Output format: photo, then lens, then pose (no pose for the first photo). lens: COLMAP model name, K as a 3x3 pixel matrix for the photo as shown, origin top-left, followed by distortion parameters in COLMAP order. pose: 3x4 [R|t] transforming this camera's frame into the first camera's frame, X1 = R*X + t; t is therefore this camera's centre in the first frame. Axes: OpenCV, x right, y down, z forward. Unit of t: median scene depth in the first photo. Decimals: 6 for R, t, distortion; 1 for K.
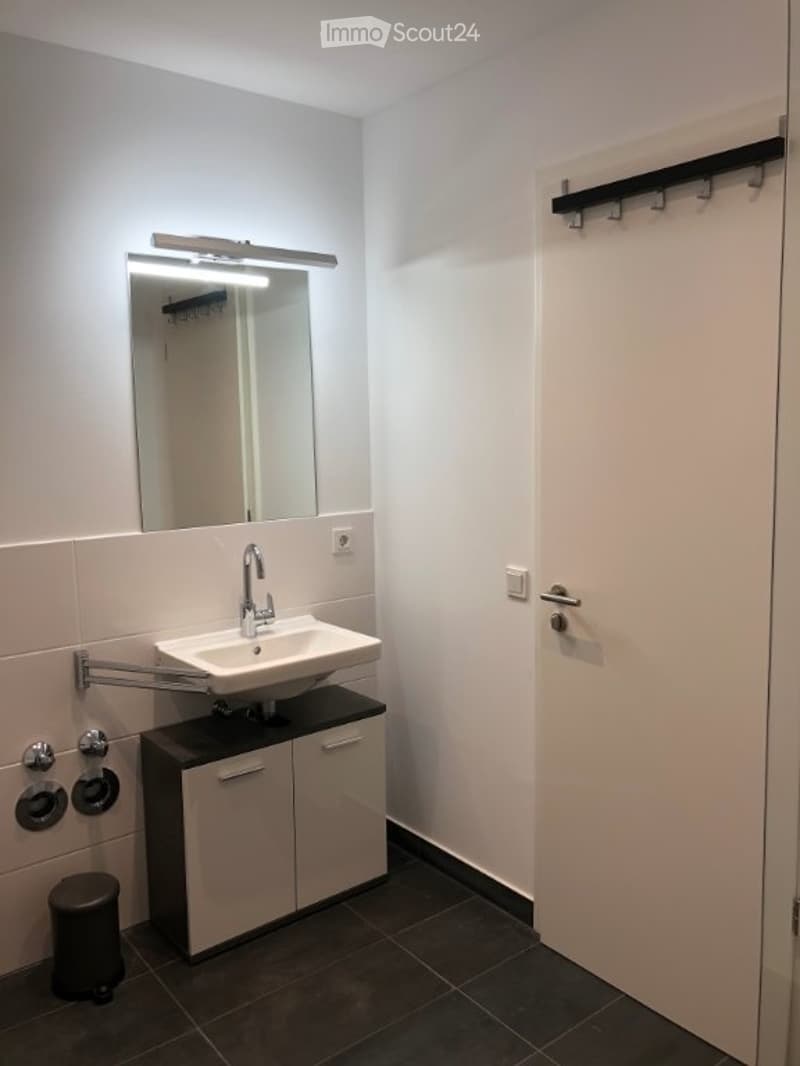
lens RADIAL K [[873.5, 0, 400.0], [0, 873.5, 533.0], [0, 0, 1]] dist [0.048464, -0.073476]
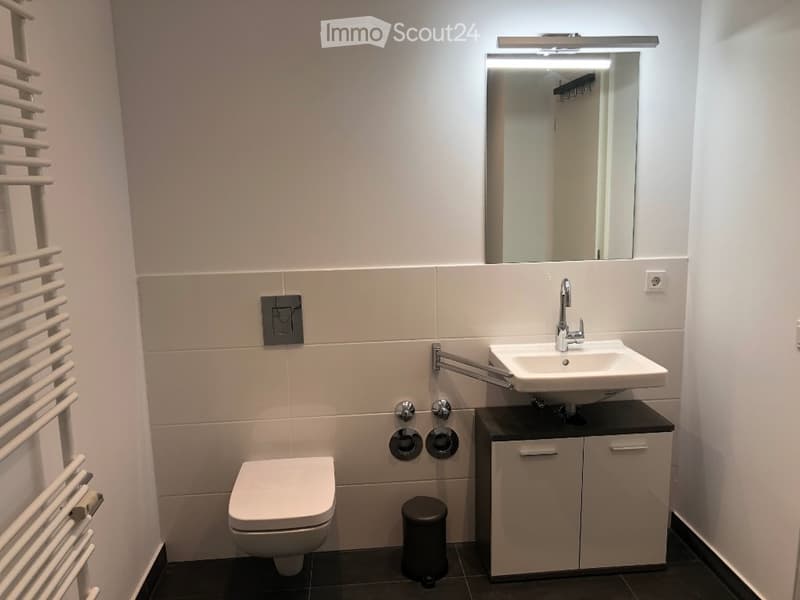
lens RADIAL K [[655.6, 0, 397.6], [0, 655.6, 298.0], [0, 0, 1]] dist [0.048464, -0.073476]
pose [[0.838402, 0.098078, -0.536155, 0.138529], [-0.065971, 0.994705, 0.078800, -0.018510], [0.541045, -0.030695, 0.840434, 0.069535]]
